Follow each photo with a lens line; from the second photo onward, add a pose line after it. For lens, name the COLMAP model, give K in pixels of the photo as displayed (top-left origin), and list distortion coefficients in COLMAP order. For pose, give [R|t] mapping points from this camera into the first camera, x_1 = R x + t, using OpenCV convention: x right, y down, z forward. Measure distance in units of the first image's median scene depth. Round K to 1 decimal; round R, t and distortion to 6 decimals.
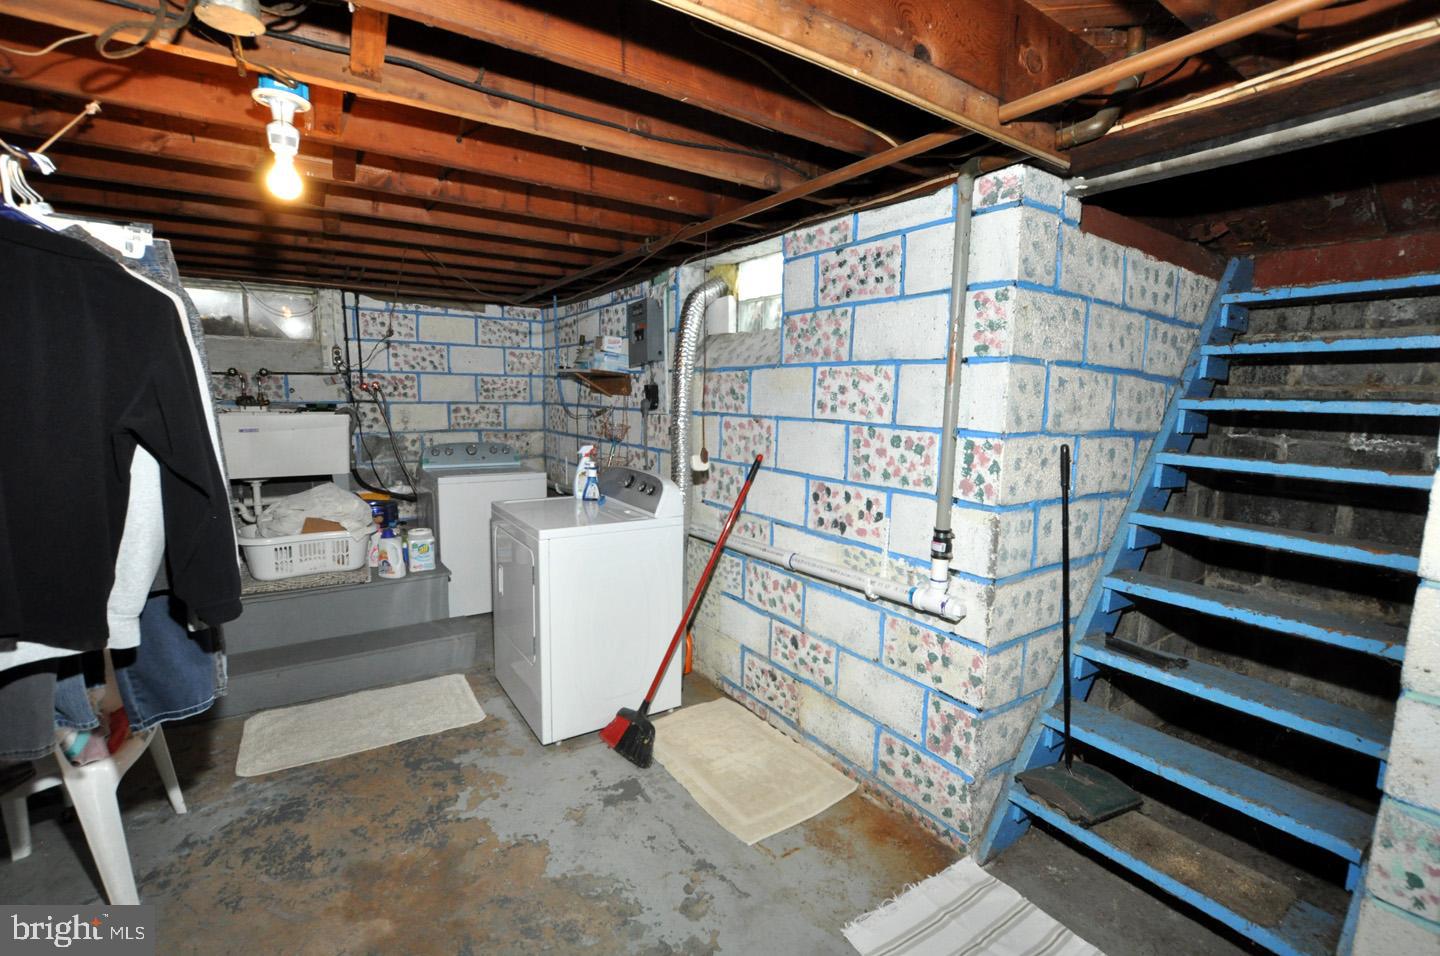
lens RADIAL K [[632.4, 0, 723.0], [0, 632.4, 478.0], [0, 0, 1]] dist [-0.034667, 0.005025]
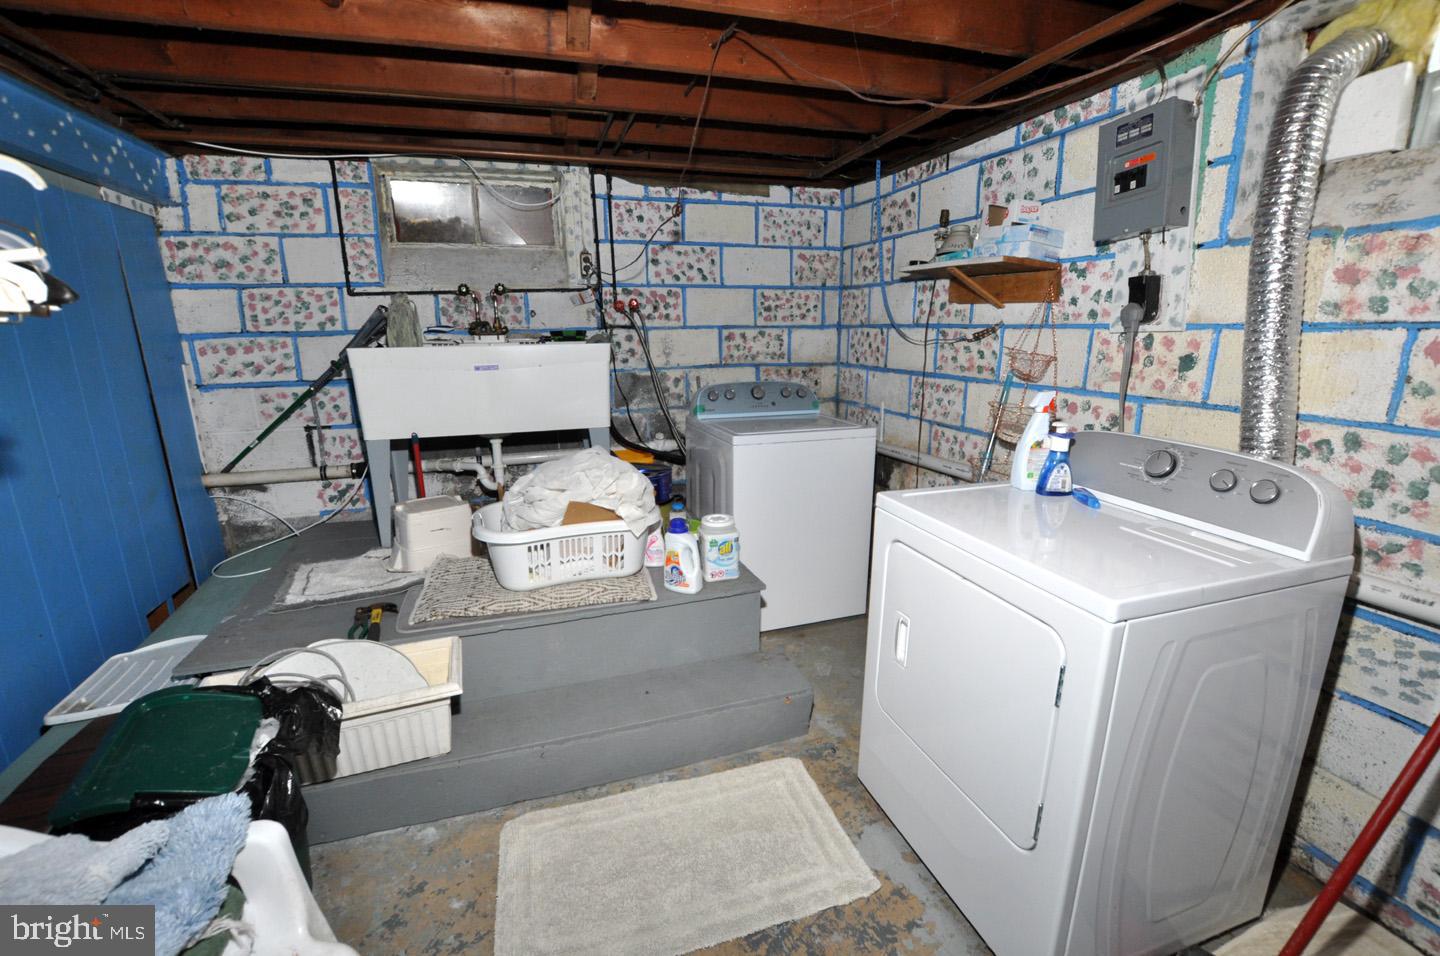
lens RADIAL K [[632.4, 0, 723.0], [0, 632.4, 478.0], [0, 0, 1]] dist [-0.034667, 0.005025]
pose [[0.960310, 0.038120, -0.276318, -0.234836], [-0.009516, 0.994518, 0.104129, -0.022299], [0.278773, -0.097367, 0.955408, 0.293458]]
